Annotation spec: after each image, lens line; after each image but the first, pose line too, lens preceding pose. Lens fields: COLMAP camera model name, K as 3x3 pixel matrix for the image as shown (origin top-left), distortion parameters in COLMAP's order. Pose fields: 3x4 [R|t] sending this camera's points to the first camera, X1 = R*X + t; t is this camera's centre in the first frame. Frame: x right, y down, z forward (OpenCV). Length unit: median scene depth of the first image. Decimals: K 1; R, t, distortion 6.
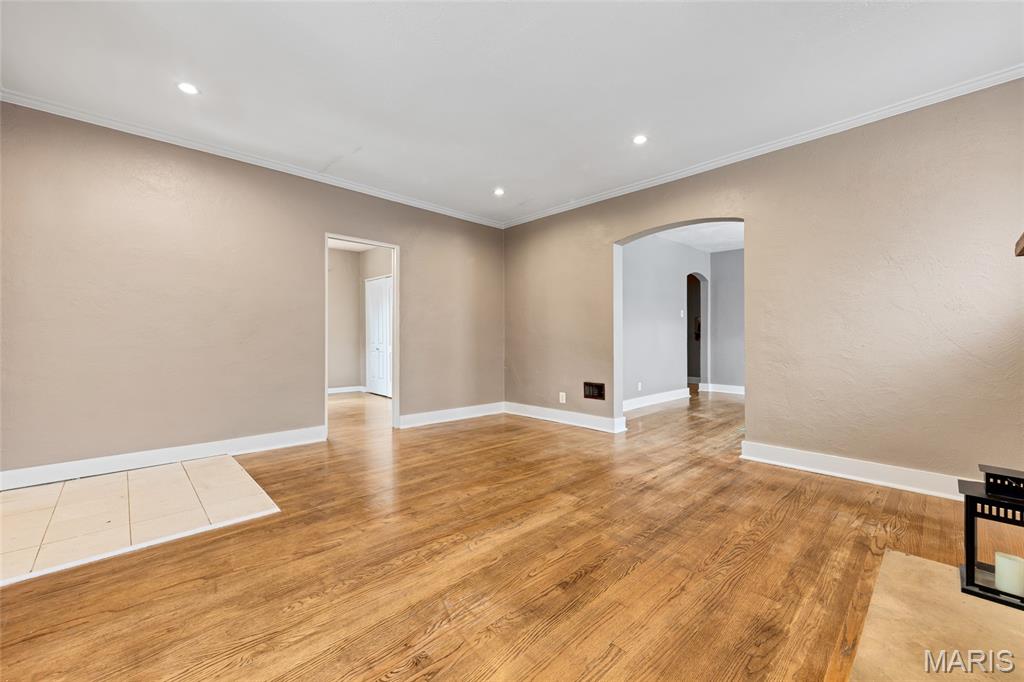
lens RADIAL K [[405.4, 0, 511.4], [0, 405.4, 337.8], [0, 0, 1]] dist [0.004531, 0.000126]
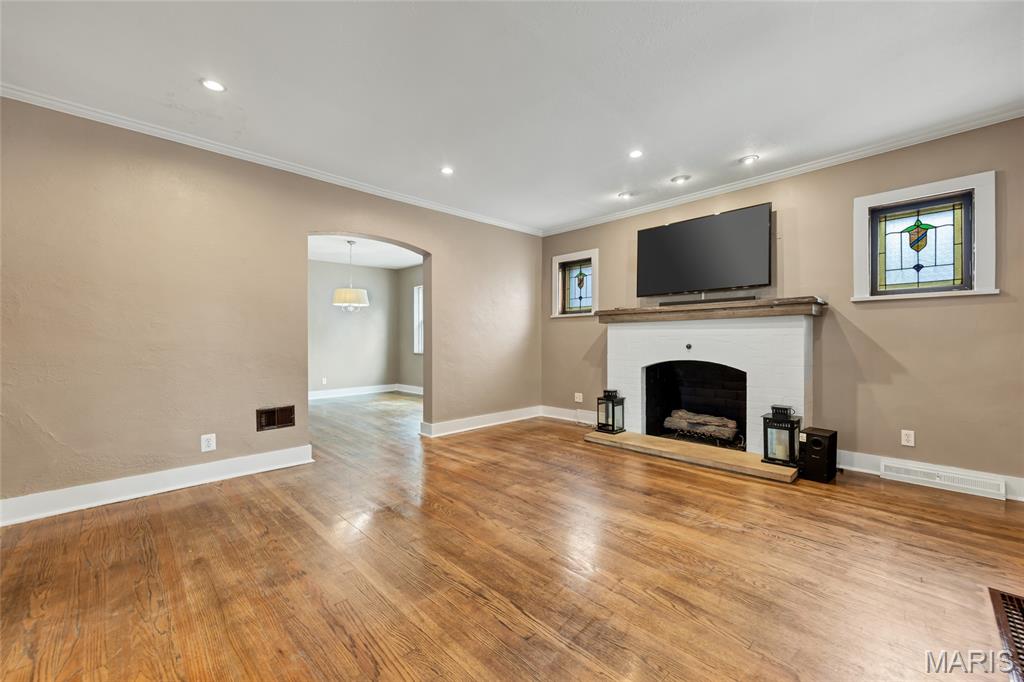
lens RADIAL K [[405.4, 0, 508.8], [0, 405.4, 340.4], [0, 0, 1]] dist [0.004531, 0.000126]
pose [[-0.000529, 0.001632, 0.999999, -0.970542], [0.006031, 0.999980, -0.001628, -0.017618], [-0.999982, 0.006030, -0.000539, 0.985838]]
